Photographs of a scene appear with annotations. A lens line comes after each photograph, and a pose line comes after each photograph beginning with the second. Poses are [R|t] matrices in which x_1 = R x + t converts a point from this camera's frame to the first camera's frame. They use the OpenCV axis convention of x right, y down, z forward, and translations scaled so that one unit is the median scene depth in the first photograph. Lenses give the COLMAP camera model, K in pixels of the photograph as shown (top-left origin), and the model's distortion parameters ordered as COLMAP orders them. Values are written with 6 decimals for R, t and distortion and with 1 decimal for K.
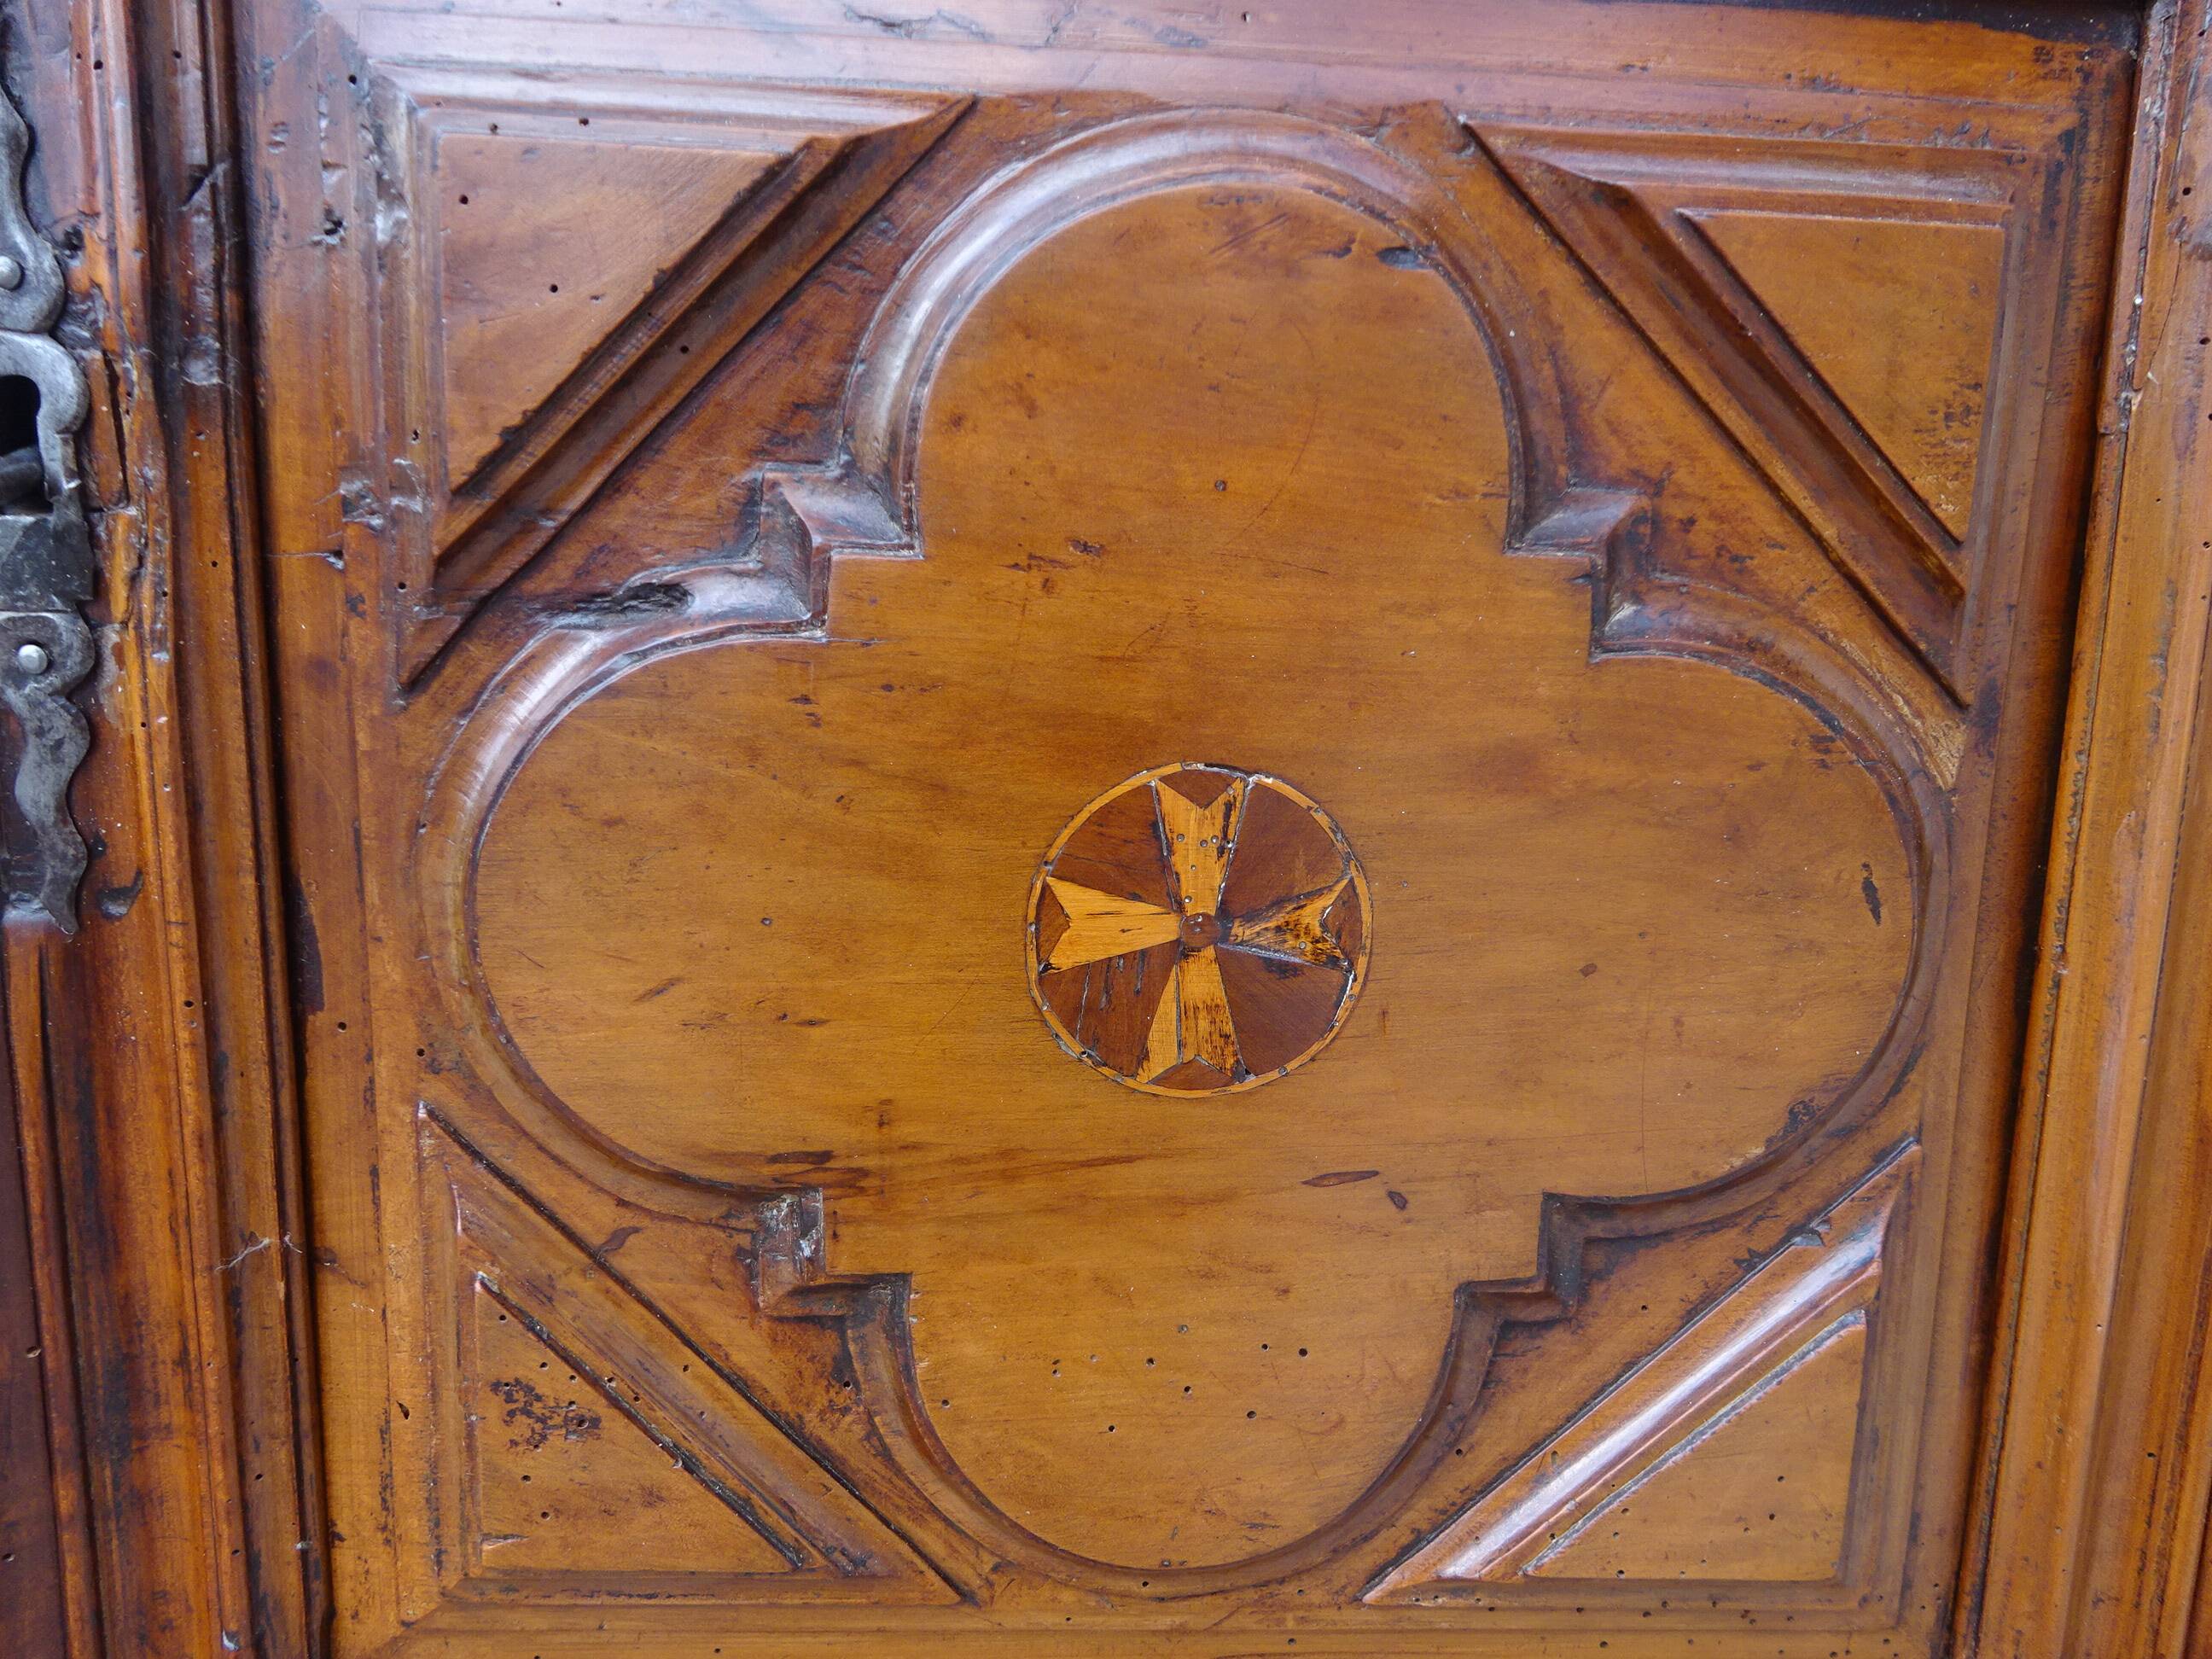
lens RADIAL K [[1625.6, 0, 1105.7], [0, 1625.6, 826.8], [0, 0, 1]] dist [-0.010388, 0.004095]
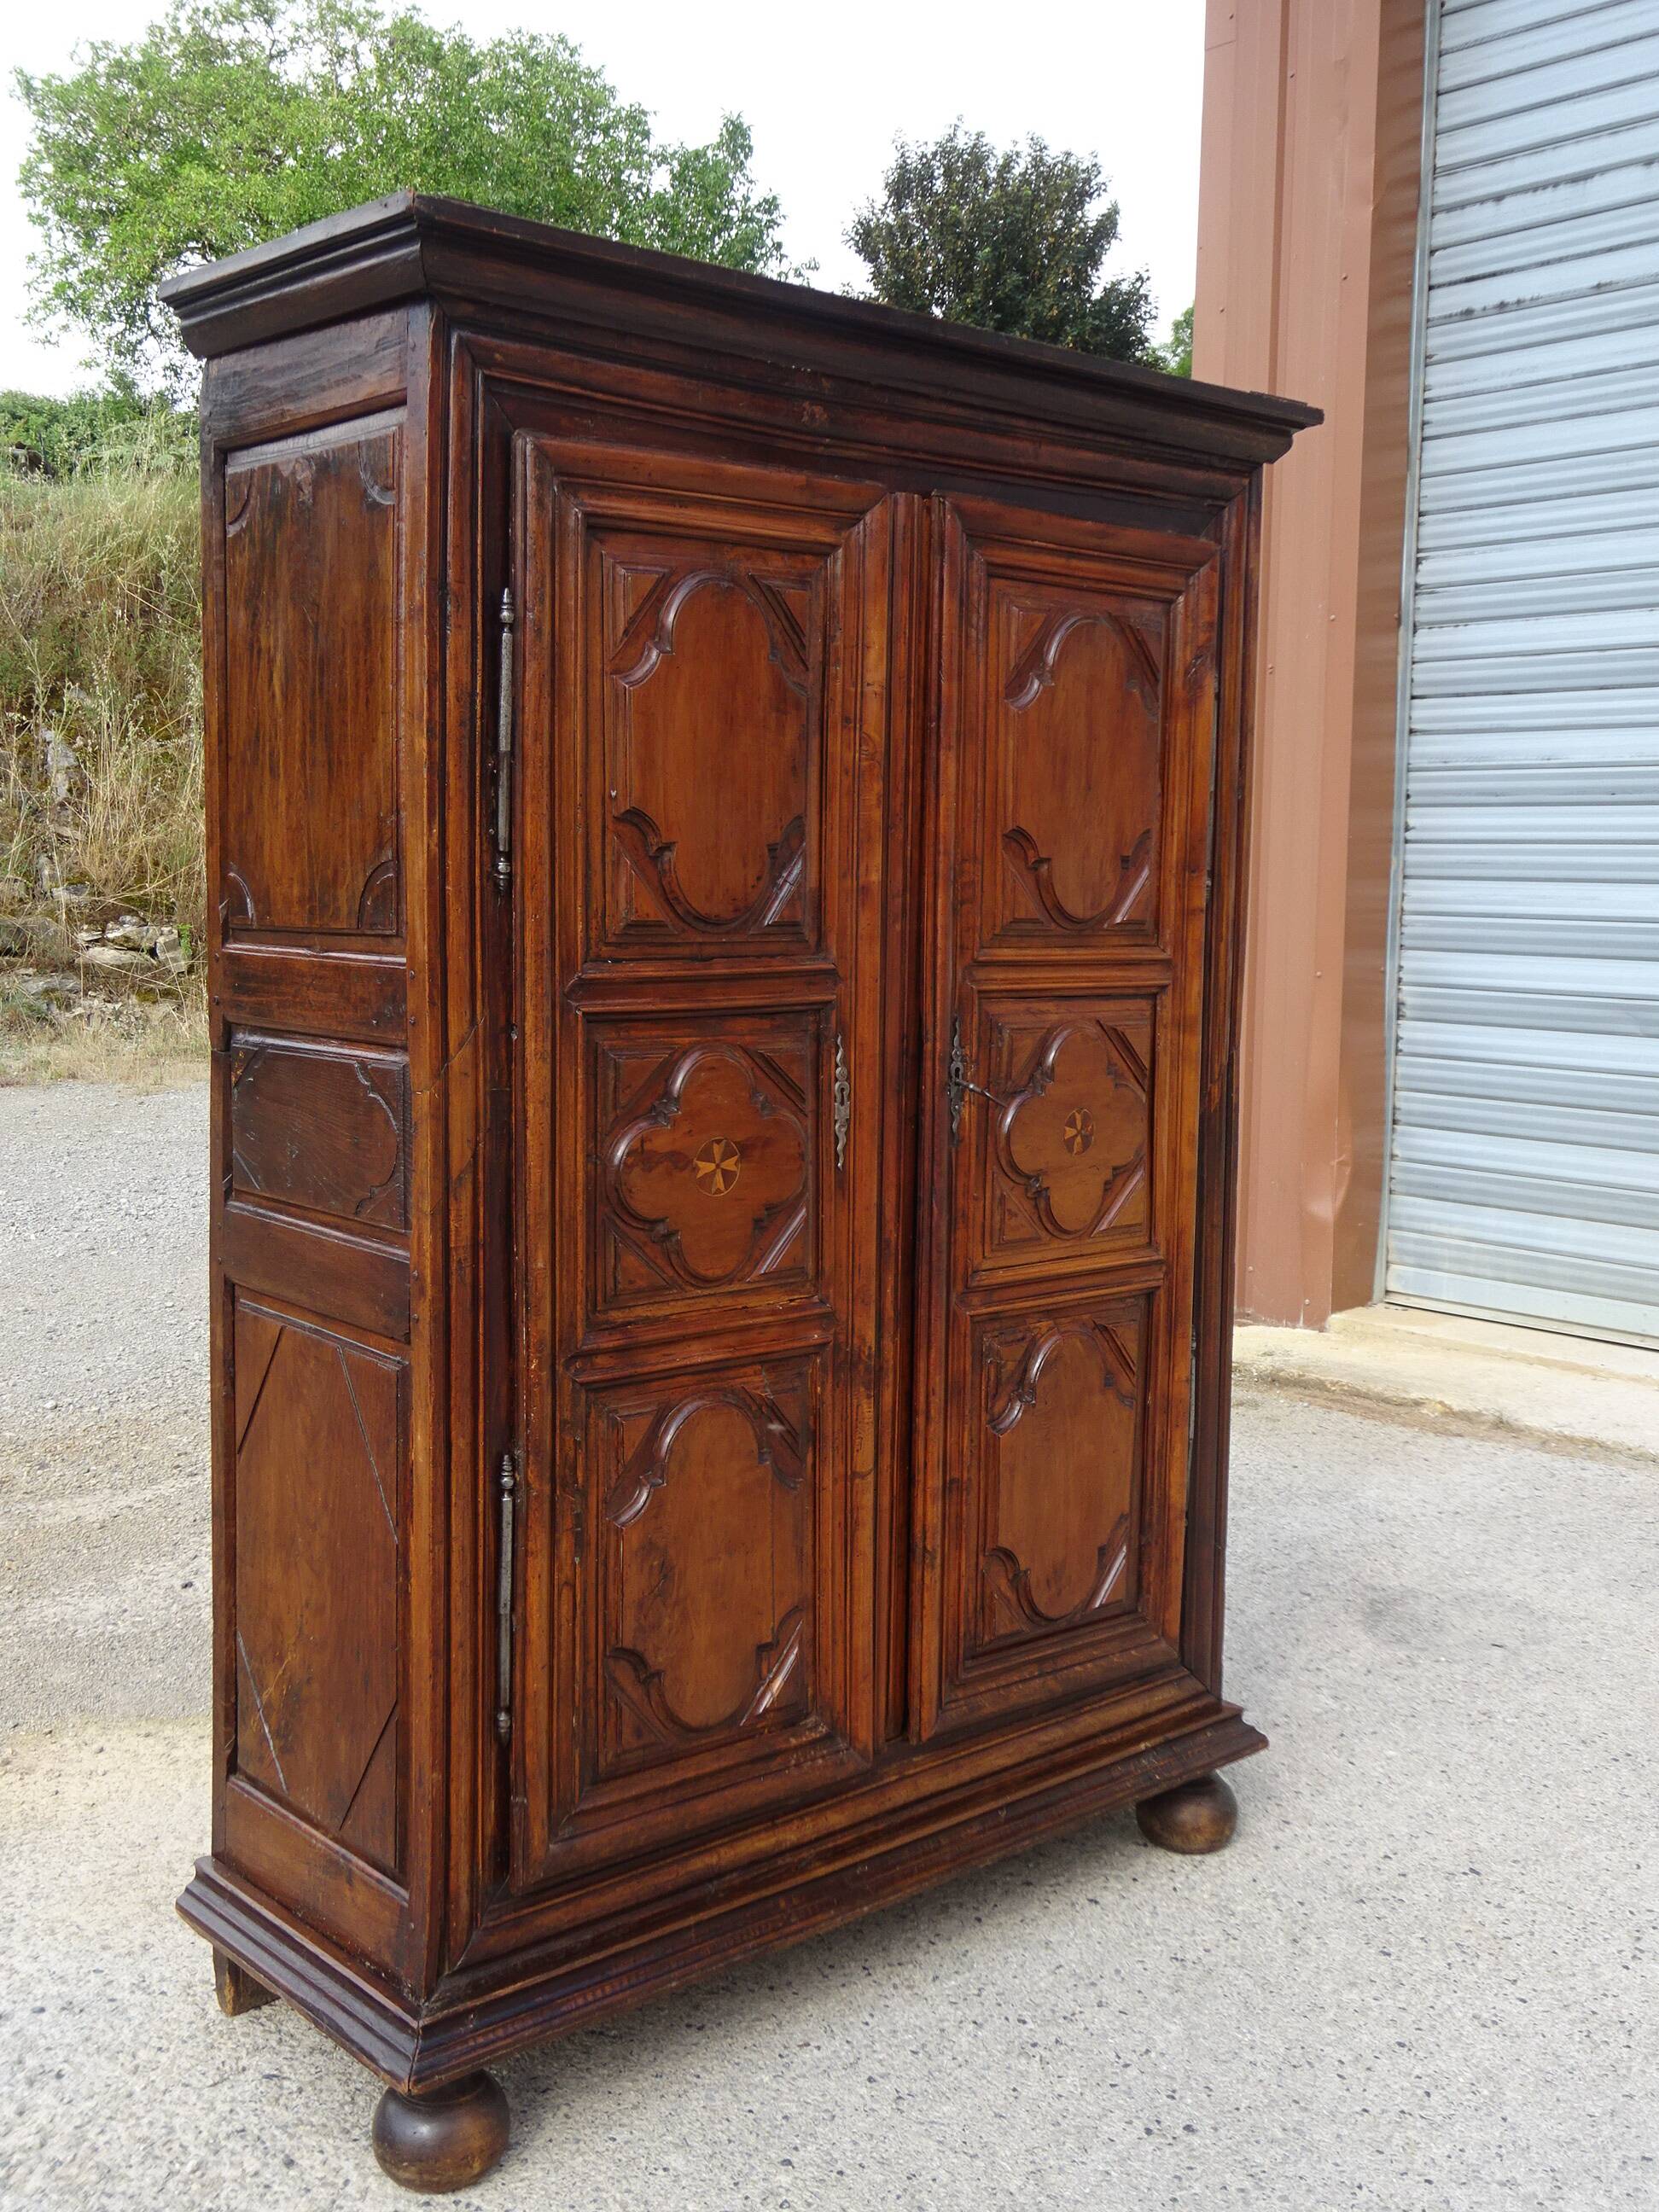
lens RADIAL K [[2221.9, 0, 841.0], [0, 2221.9, 1107.8], [0, 0, 1]] dist [0.024493, 0.000000]
pose [[0.775346, -0.083957, 0.625931, -6.738383], [0.111287, 0.993778, -0.004555, -0.111957], [-0.621654, 0.073190, 0.779865, -5.867985]]
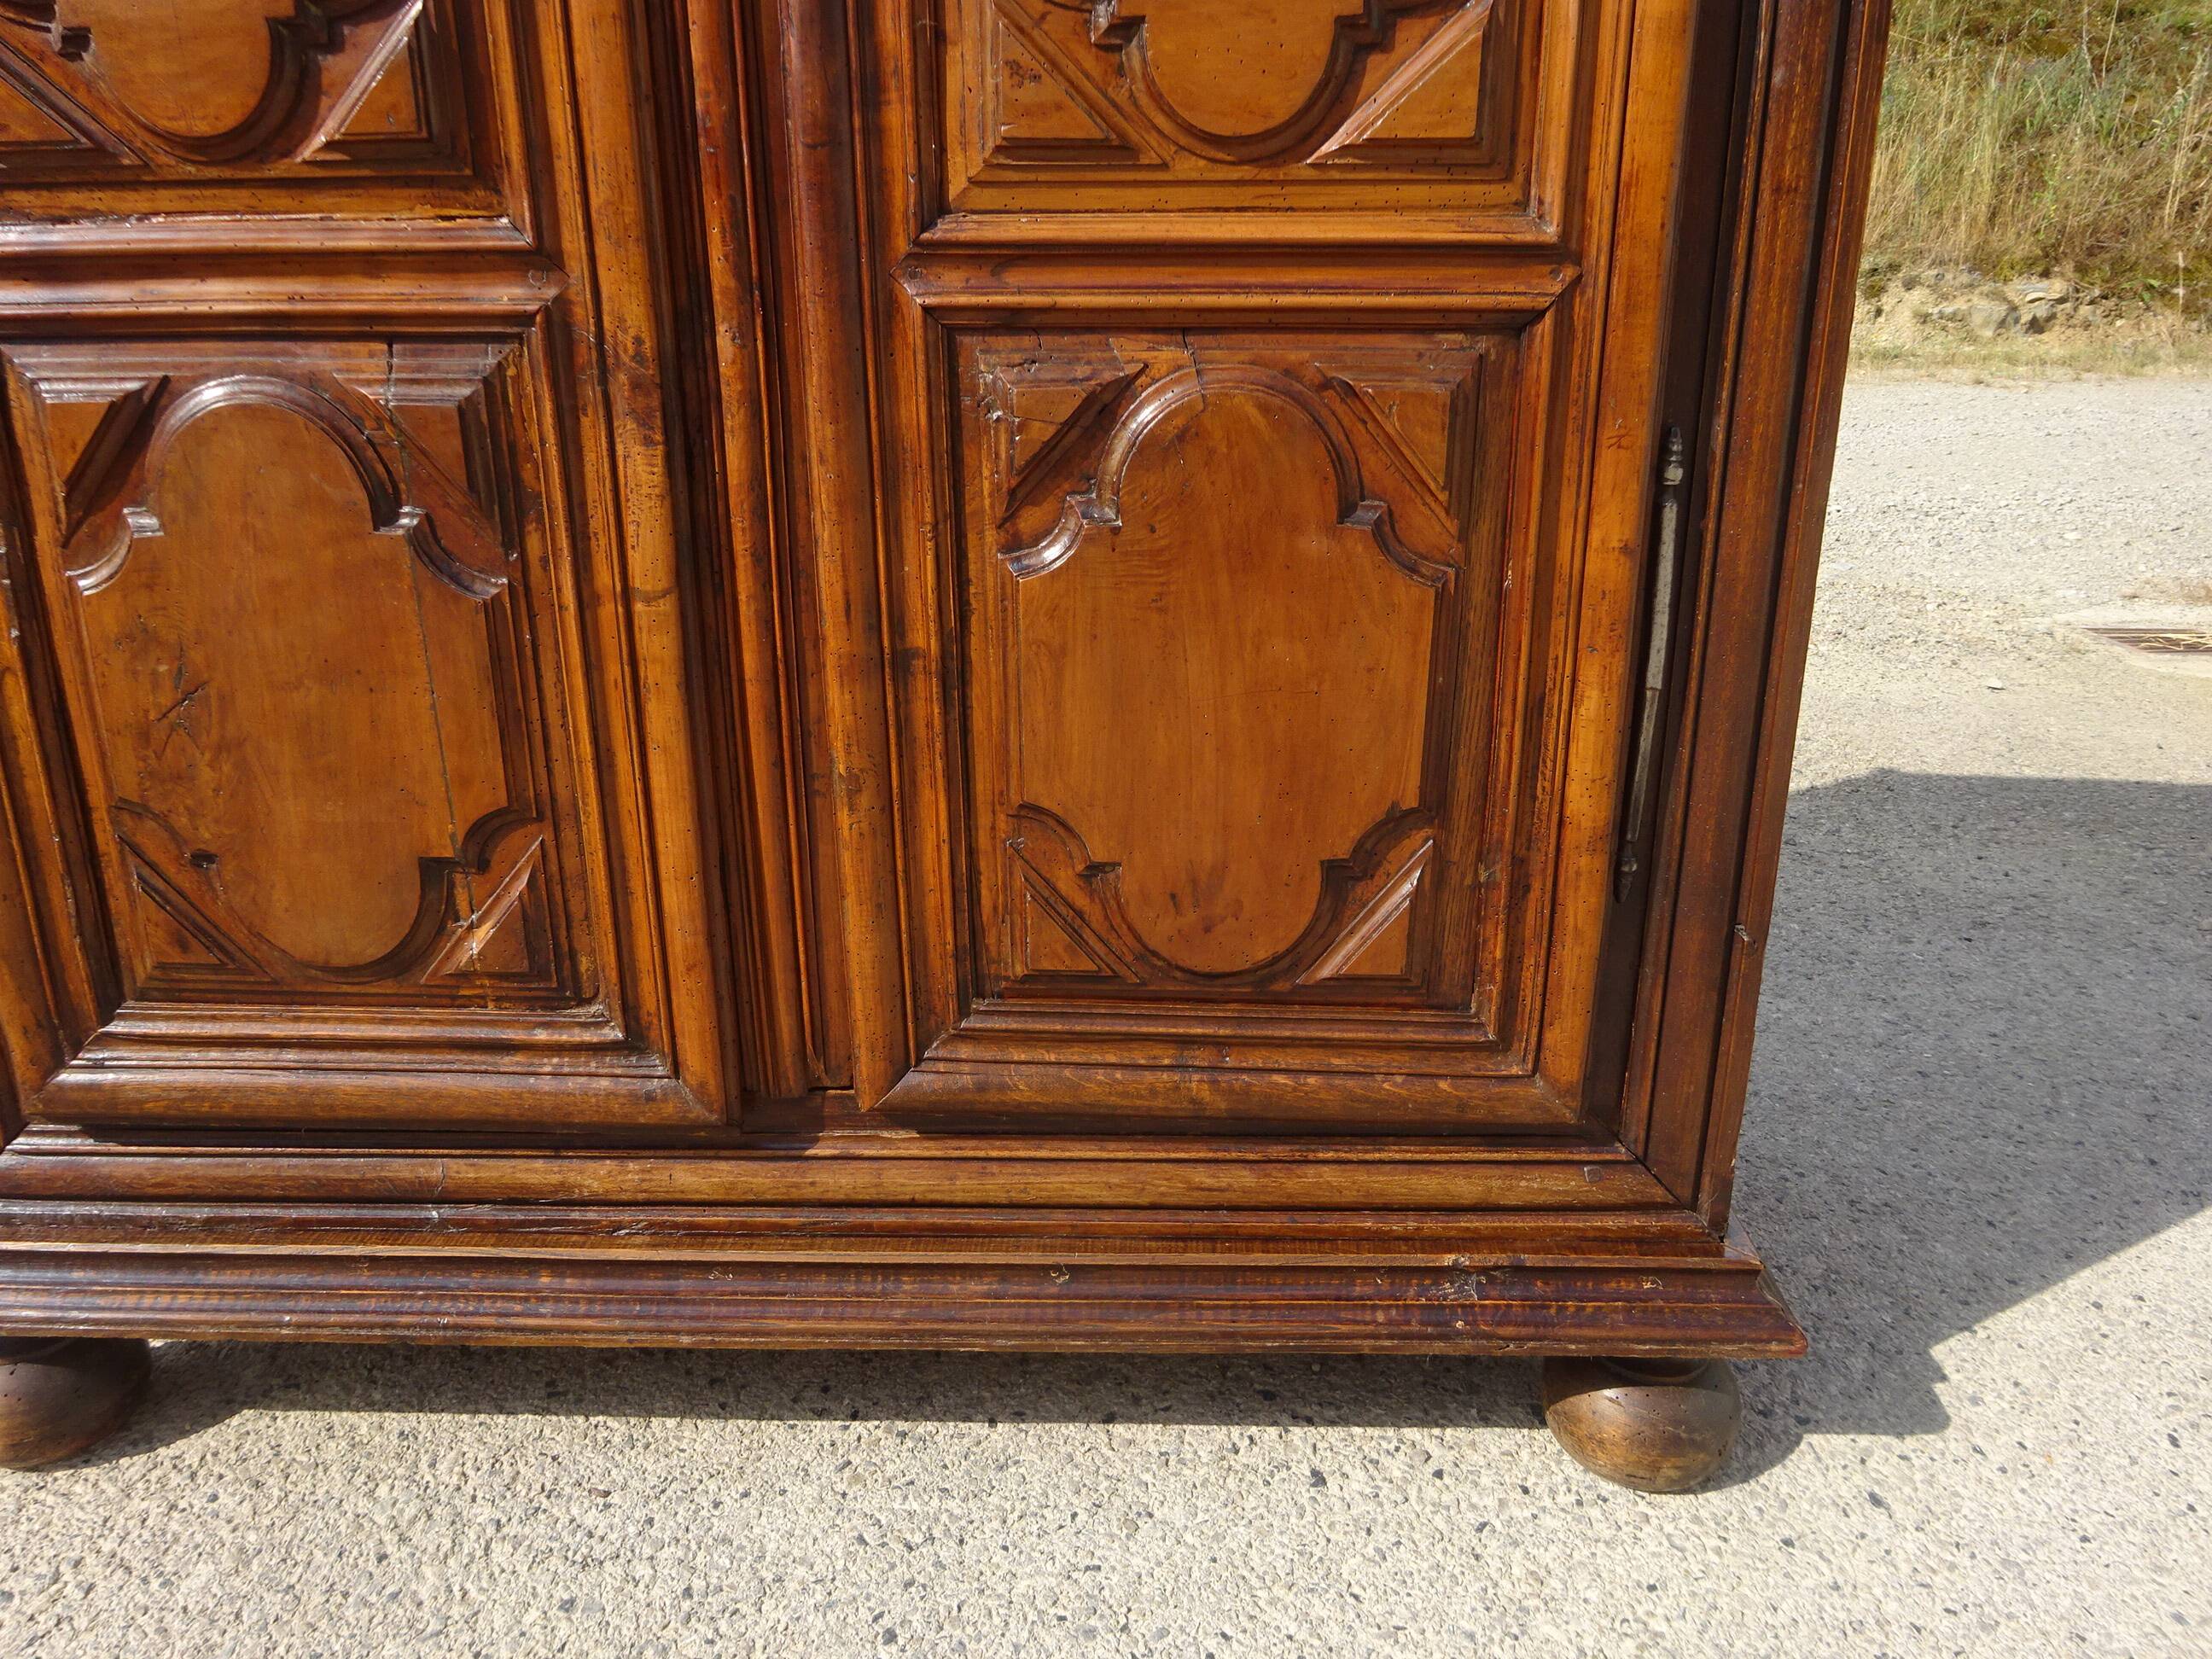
lens RADIAL K [[1625.6, 0, 1109.5], [0, 1625.6, 839.9], [0, 0, 1]] dist [-0.010388, 0.004095]
pose [[0.996986, -0.007185, -0.077245, 0.030443], [0.020270, 0.985240, 0.169974, 1.267716], [0.074884, -0.171027, 0.982416, -2.183829]]
